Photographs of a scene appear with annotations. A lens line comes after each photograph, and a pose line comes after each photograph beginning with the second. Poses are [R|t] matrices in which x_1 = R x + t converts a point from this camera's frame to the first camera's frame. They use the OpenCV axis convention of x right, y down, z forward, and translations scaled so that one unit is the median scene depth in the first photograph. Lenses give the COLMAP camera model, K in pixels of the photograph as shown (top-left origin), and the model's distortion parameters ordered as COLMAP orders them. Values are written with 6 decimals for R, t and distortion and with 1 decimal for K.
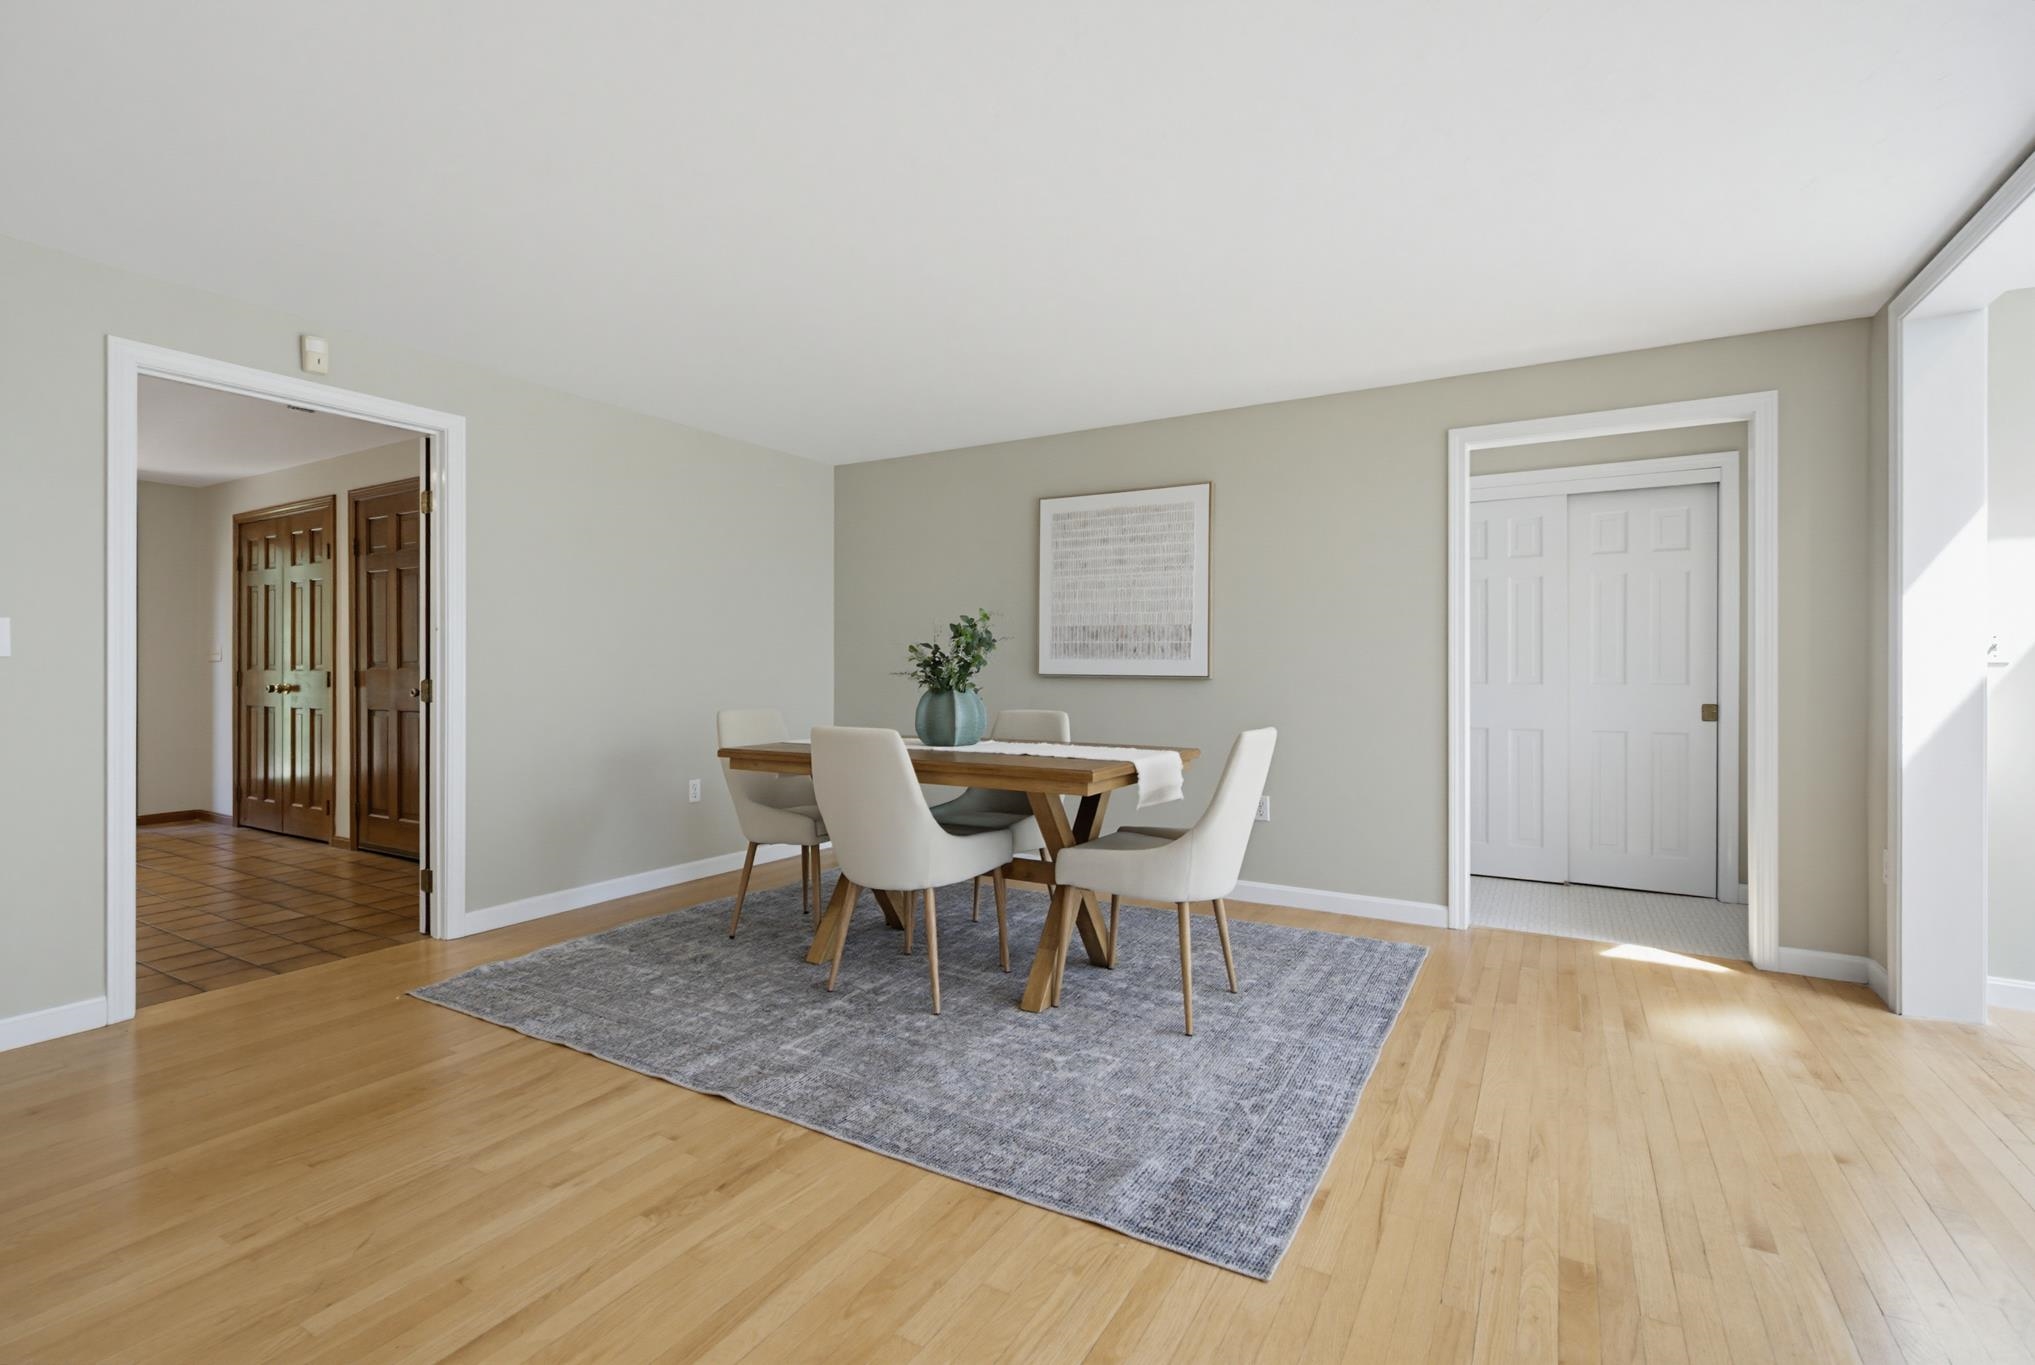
lens RADIAL K [[908.8, 0, 1017.5], [0, 908.8, 682.5], [0, 0, 1]] dist [-0.000178, 0.000076]
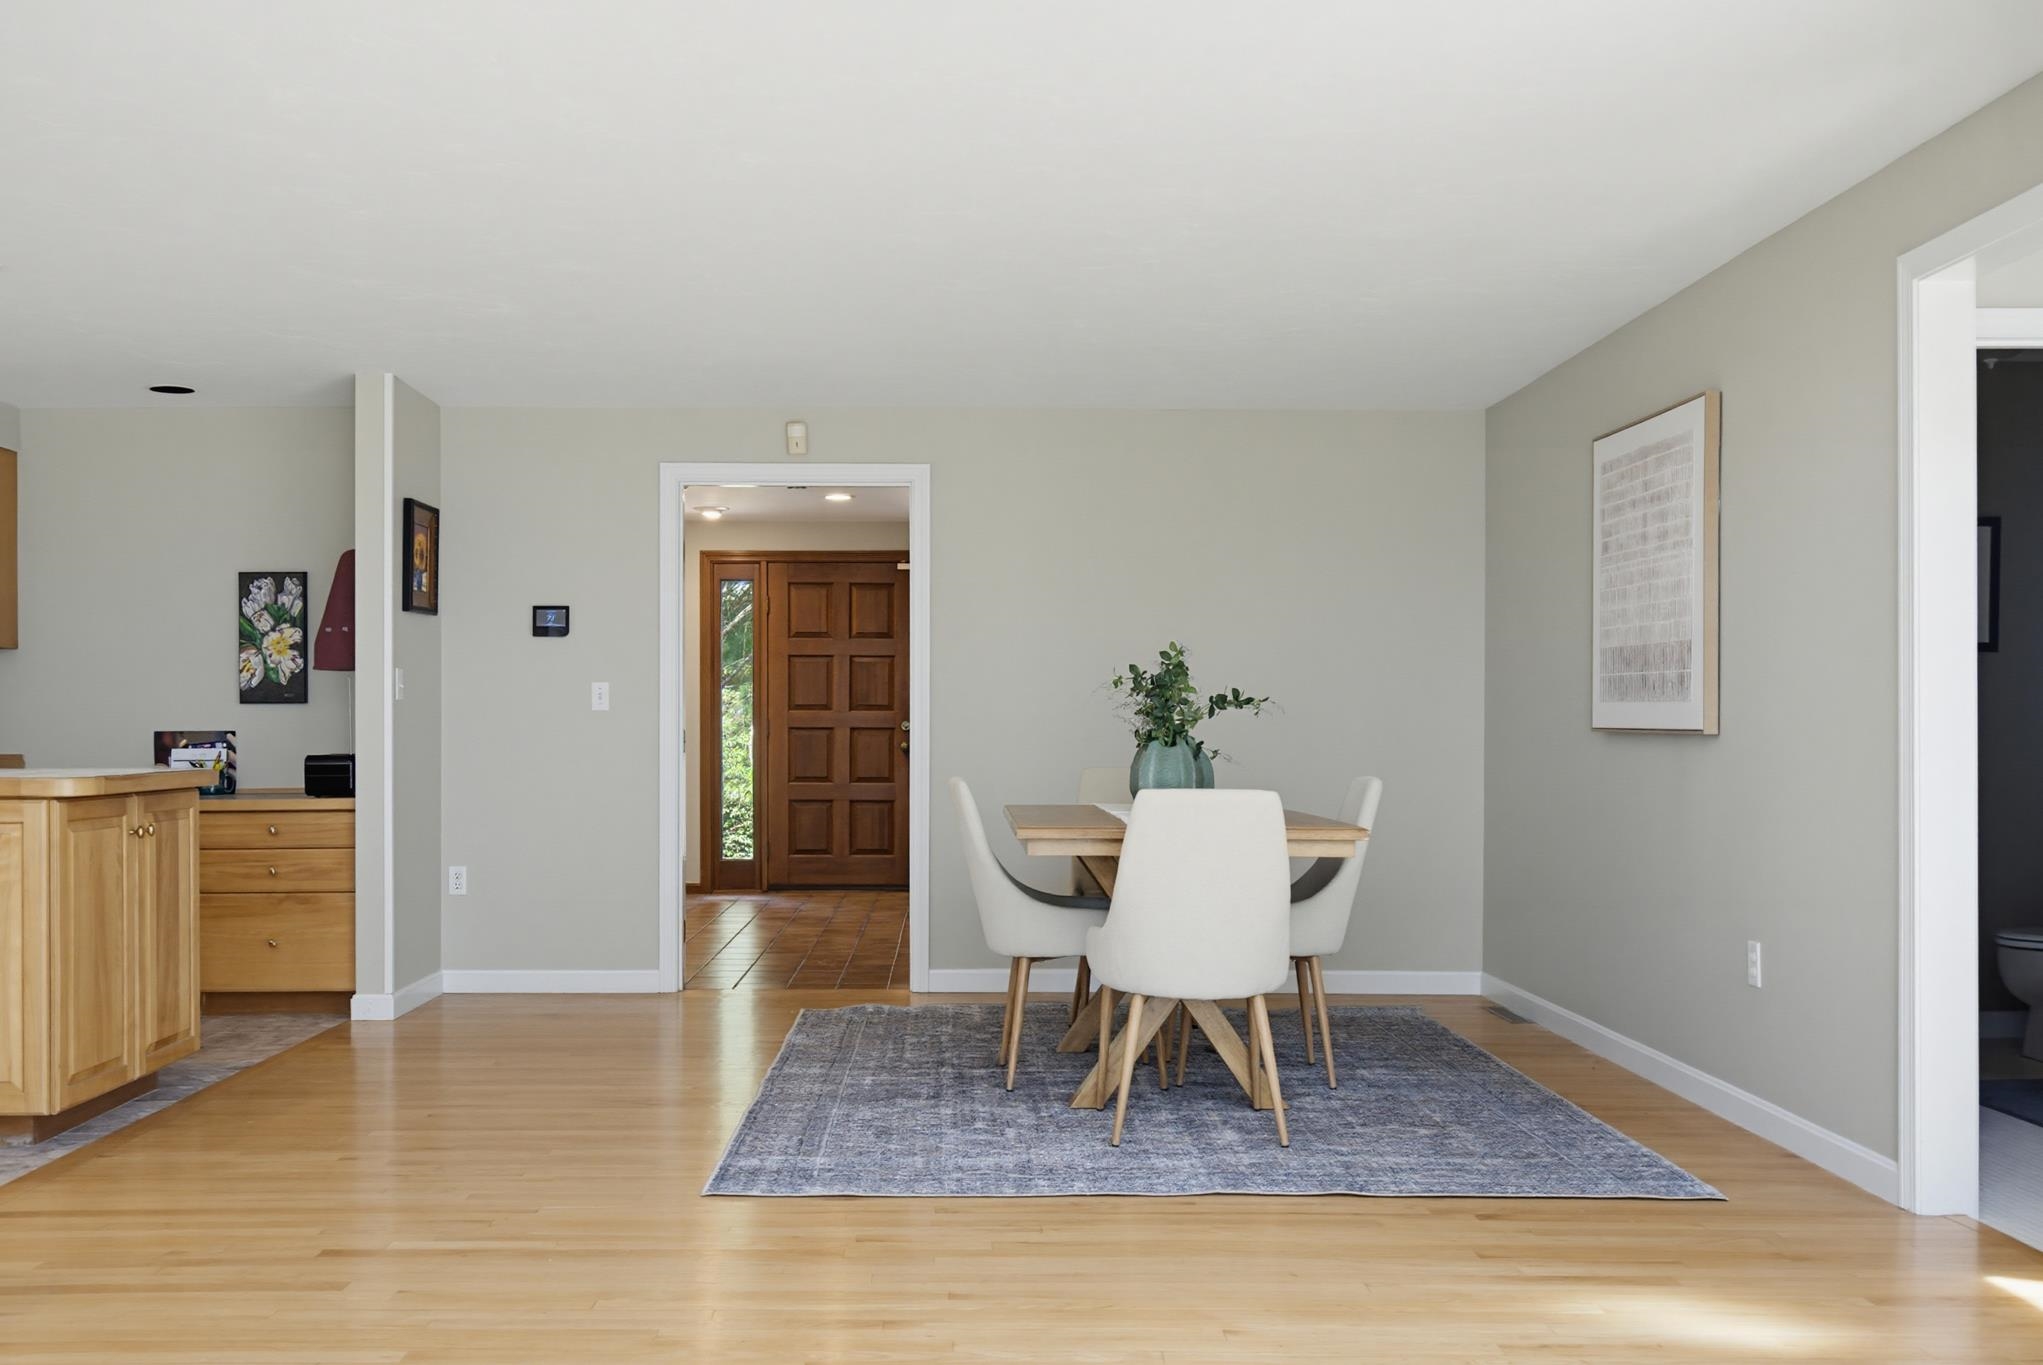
lens RADIAL K [[1972.0, 0, 1021.5], [0, 1972.0, 682.5], [0, 0, 1]] dist [0.005971, 0.002558]
pose [[0.537729, -0.018057, -0.842924, 1.366551], [-0.012805, 0.999480, -0.029580, 0.007539], [0.843020, 0.026700, 0.537219, -0.062528]]
